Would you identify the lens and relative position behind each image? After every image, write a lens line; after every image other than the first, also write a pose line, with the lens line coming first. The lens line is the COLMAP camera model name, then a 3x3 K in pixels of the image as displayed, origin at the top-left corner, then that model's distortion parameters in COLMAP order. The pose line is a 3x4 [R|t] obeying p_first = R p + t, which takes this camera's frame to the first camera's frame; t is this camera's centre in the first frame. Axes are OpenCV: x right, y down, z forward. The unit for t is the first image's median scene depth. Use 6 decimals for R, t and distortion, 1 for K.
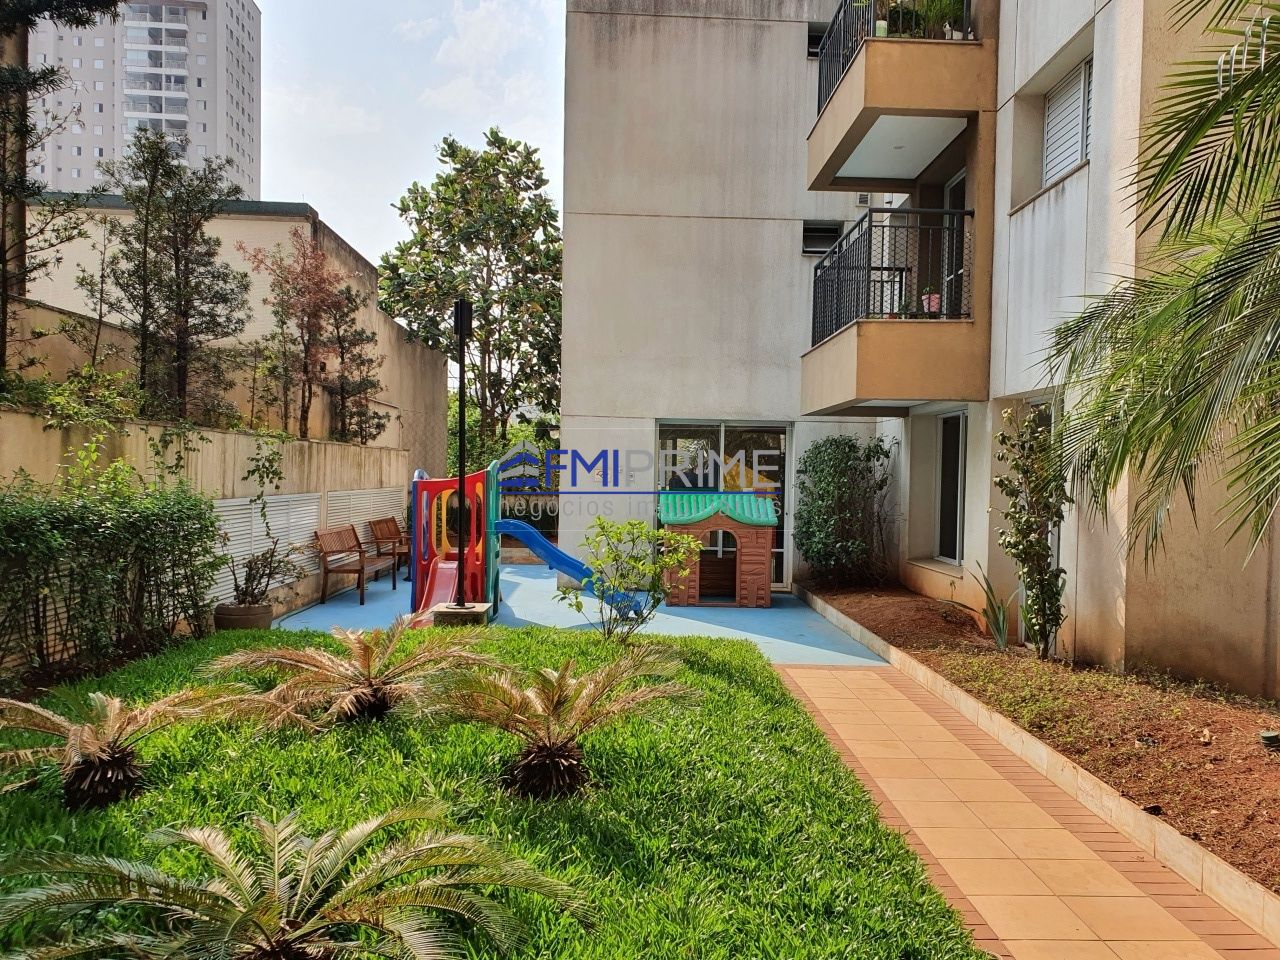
lens RADIAL K [[971.4, 0, 640.0], [0, 971.4, 480.0], [0, 0, 1]] dist [-0.002025, -0.000892]
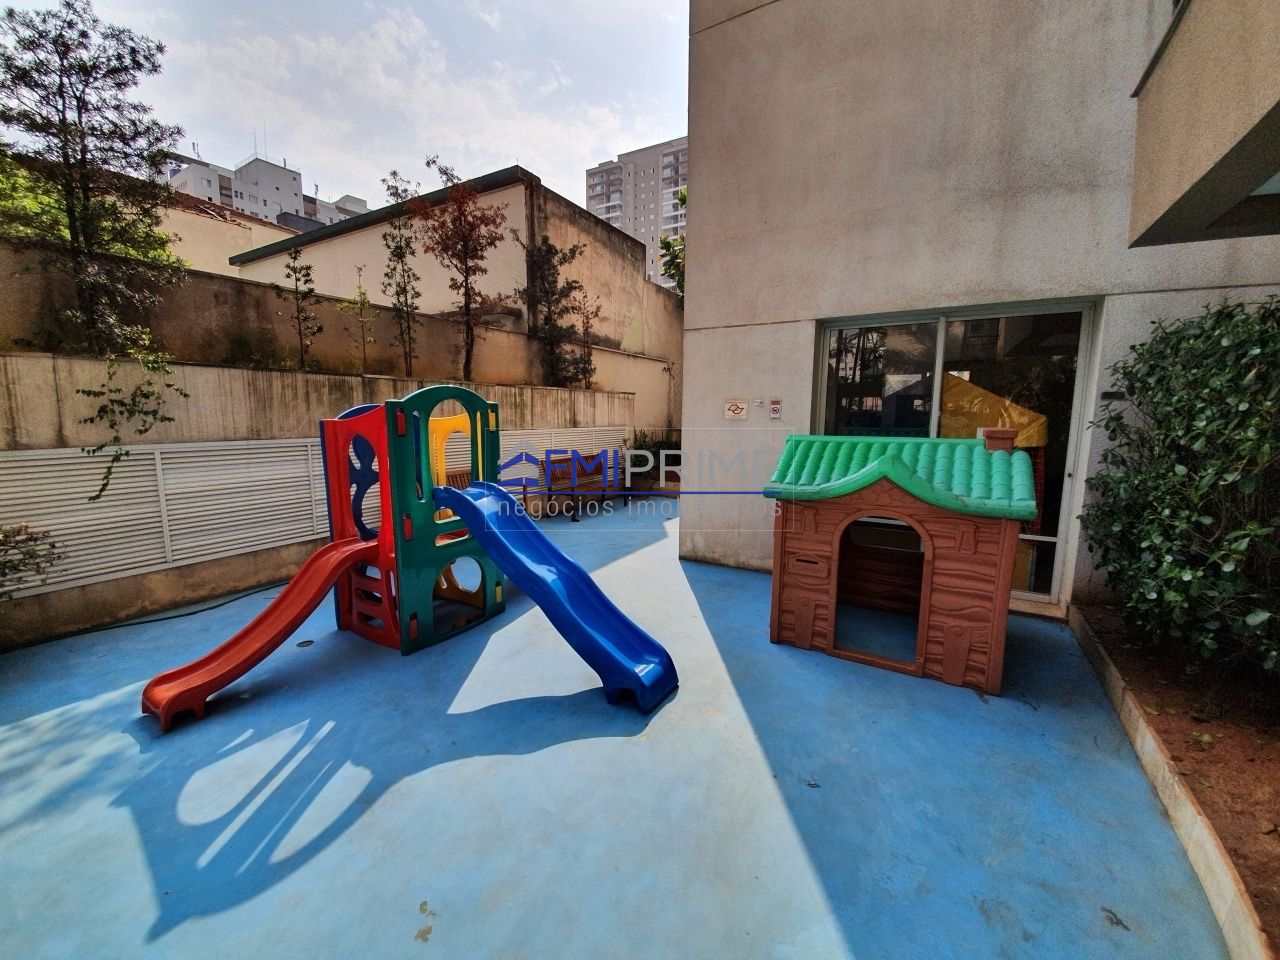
lens RADIAL K [[489.4, 0, 640.0], [0, 489.4, 480.0], [0, 0, 1]] dist [-0.024295, -0.000144]
pose [[0.831734, 0.057928, -0.552143, 0.102041], [0.007111, 0.993348, 0.114928, 0.004025], [0.555128, -0.099516, 0.825790, 0.660097]]
